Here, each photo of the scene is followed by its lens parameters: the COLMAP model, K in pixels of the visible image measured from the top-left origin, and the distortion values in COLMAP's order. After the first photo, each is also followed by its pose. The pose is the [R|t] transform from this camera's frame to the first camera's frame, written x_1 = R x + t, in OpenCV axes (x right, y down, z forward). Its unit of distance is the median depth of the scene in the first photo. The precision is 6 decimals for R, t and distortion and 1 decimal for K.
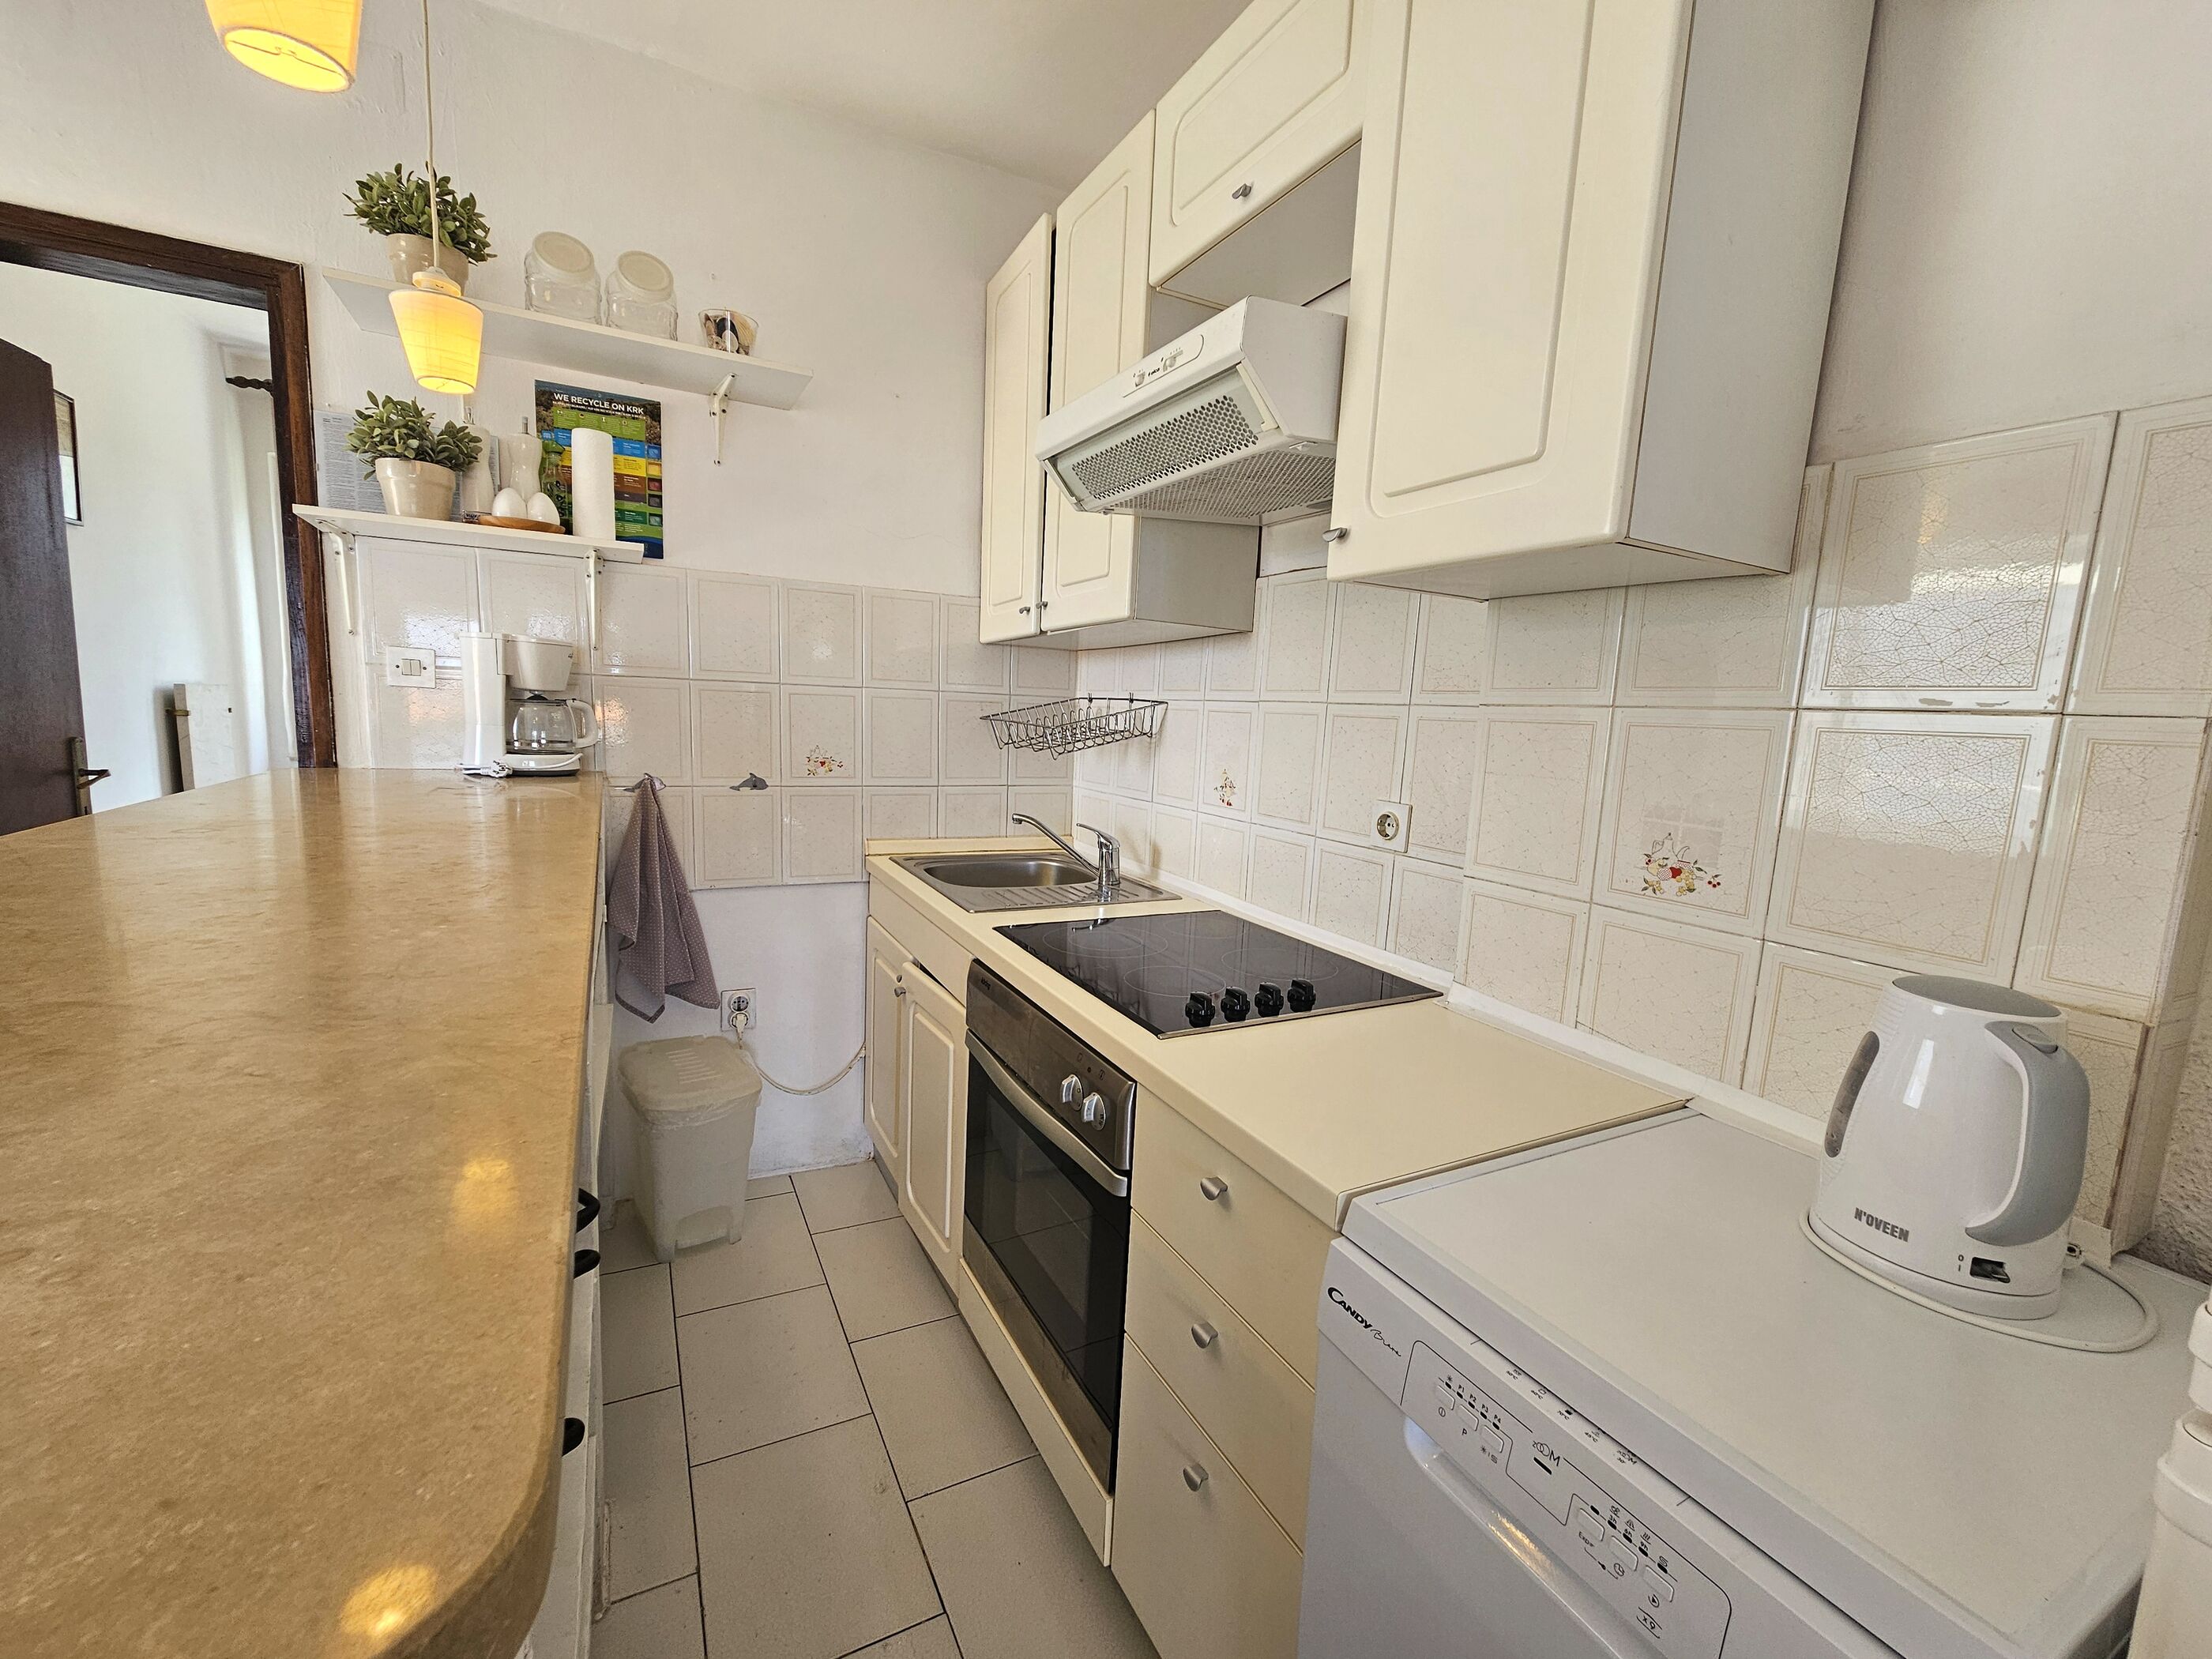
lens RADIAL K [[910.1, 0, 1096.1], [0, 910.1, 836.9], [0, 0, 1]] dist [0.000770, 0.000246]
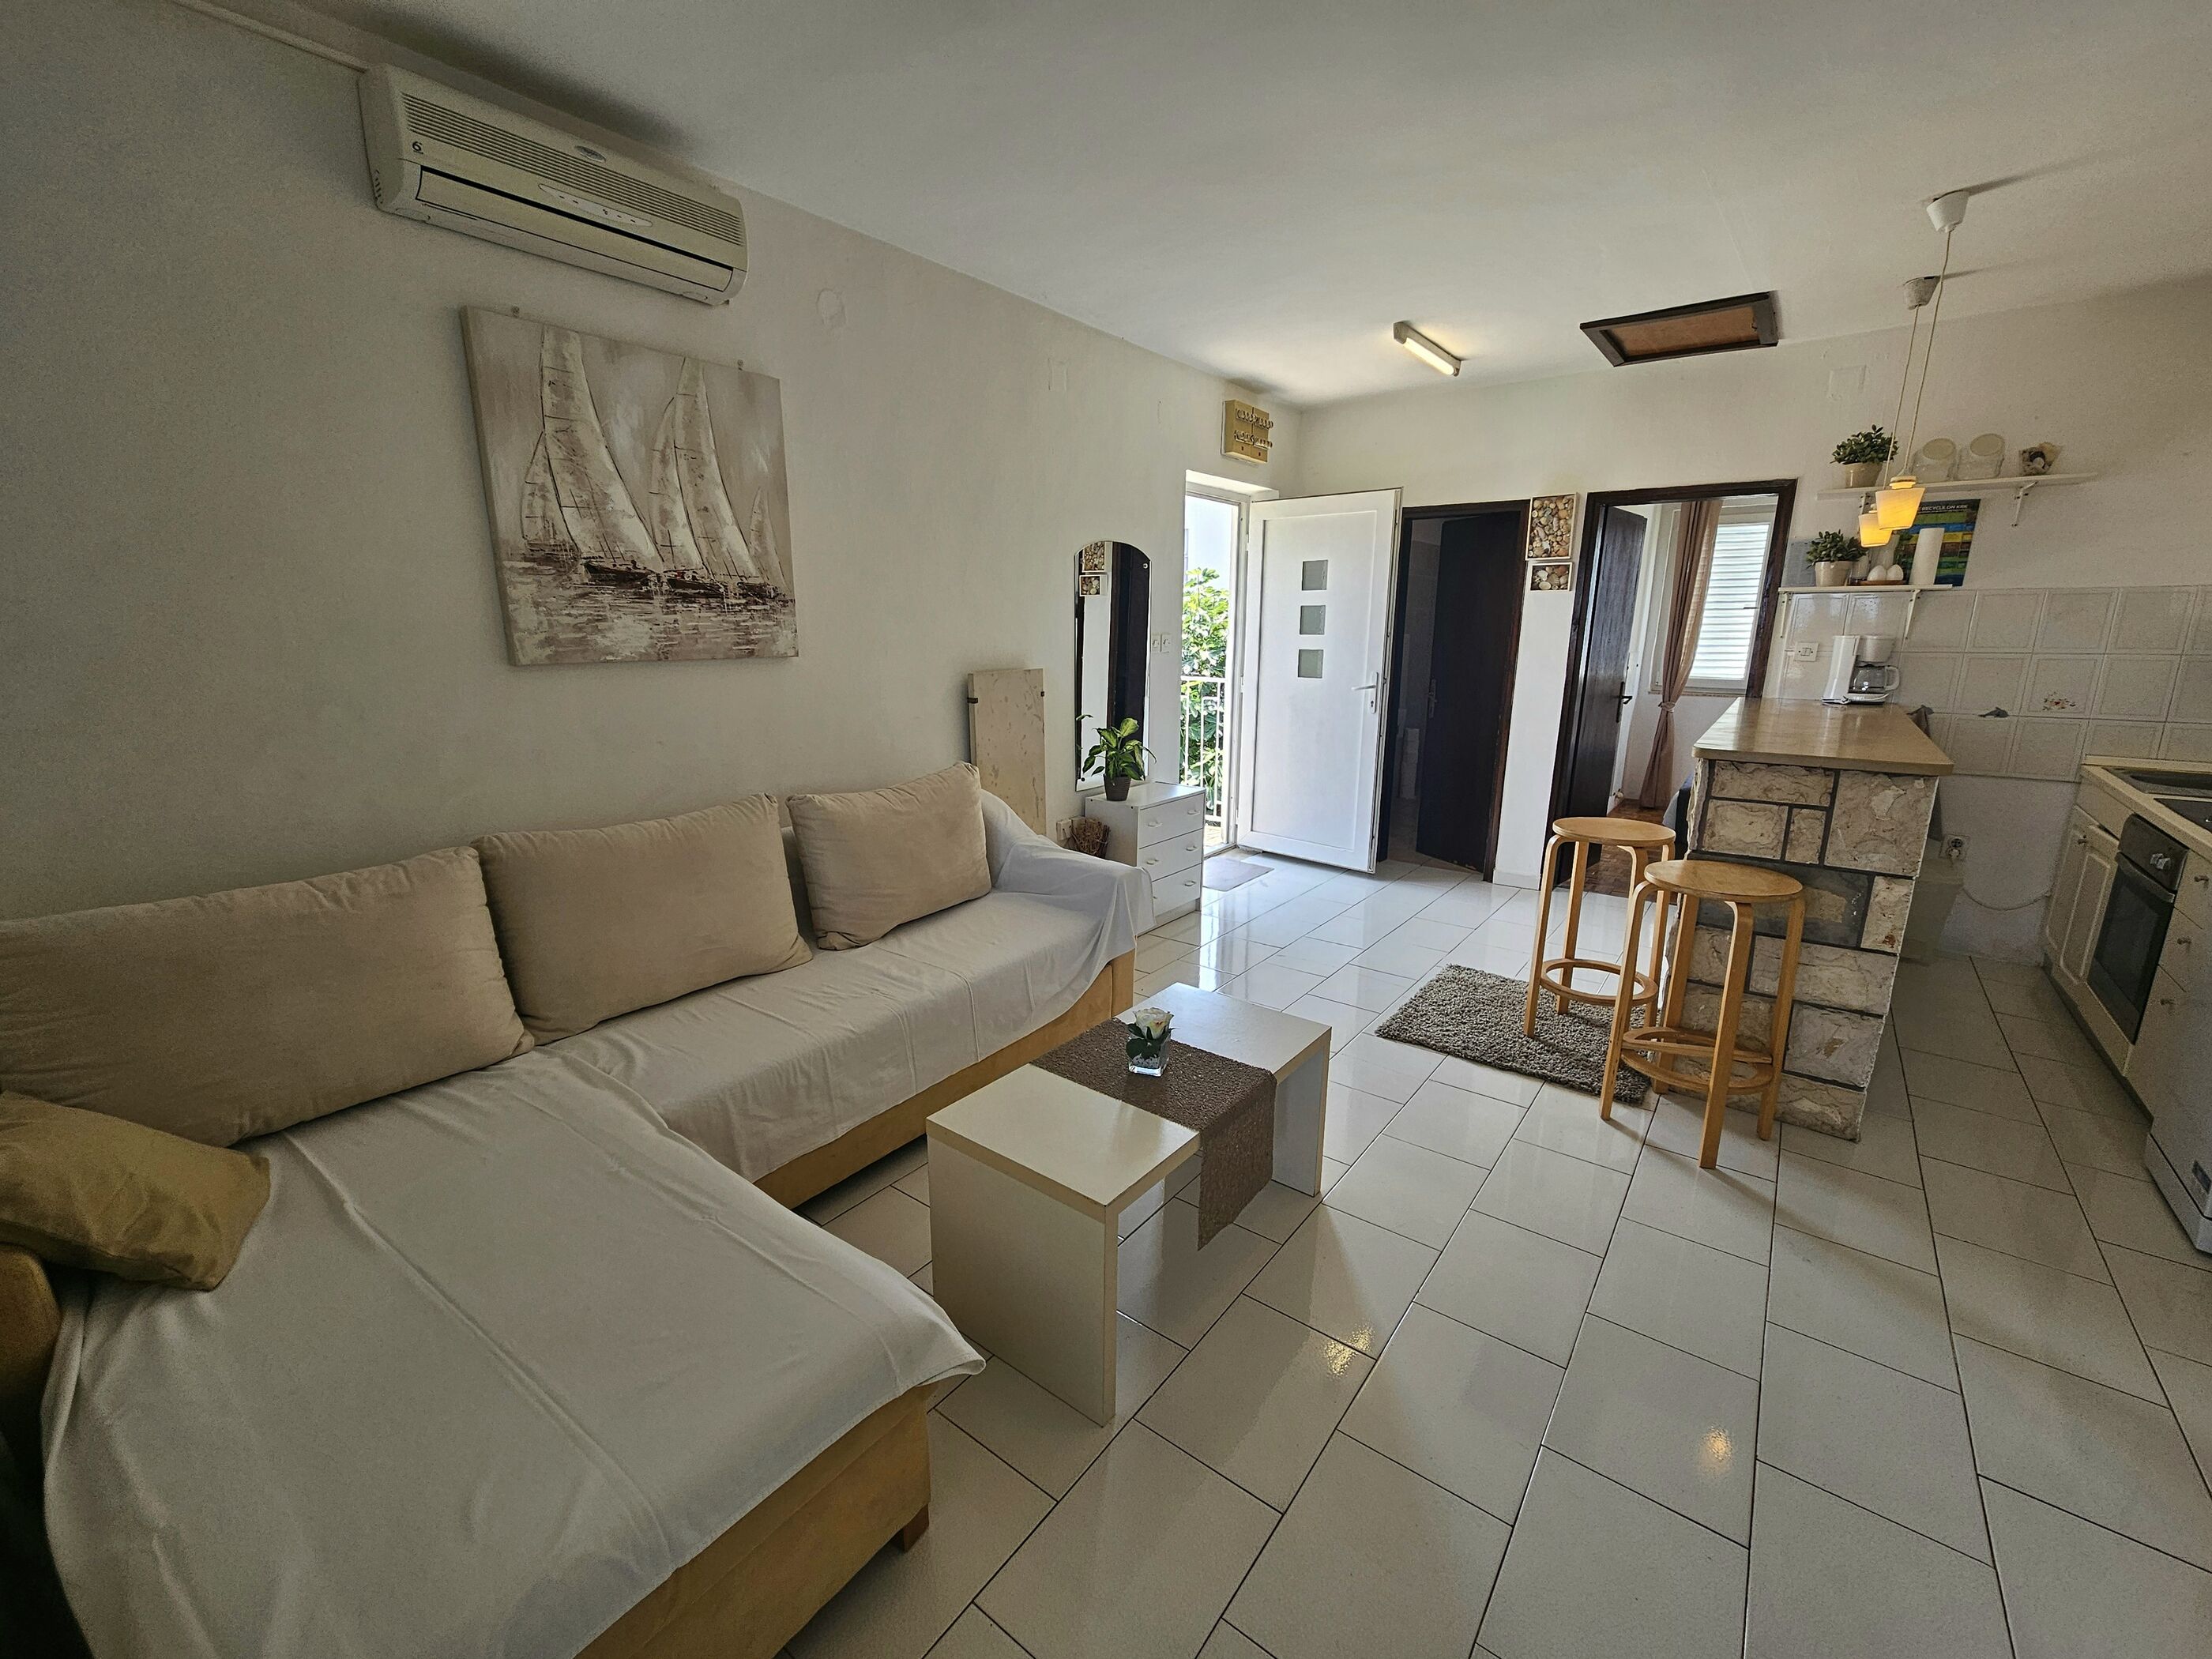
lens RADIAL K [[910.1, 0, 1096.1], [0, 910.1, 836.9], [0, 0, 1]] dist [0.000770, 0.000246]
pose [[0.416738, 0.164819, -0.893960, 0.563121], [-0.107282, 0.985470, 0.131679, 0.145516], [0.902674, 0.041030, 0.428365, -1.450890]]
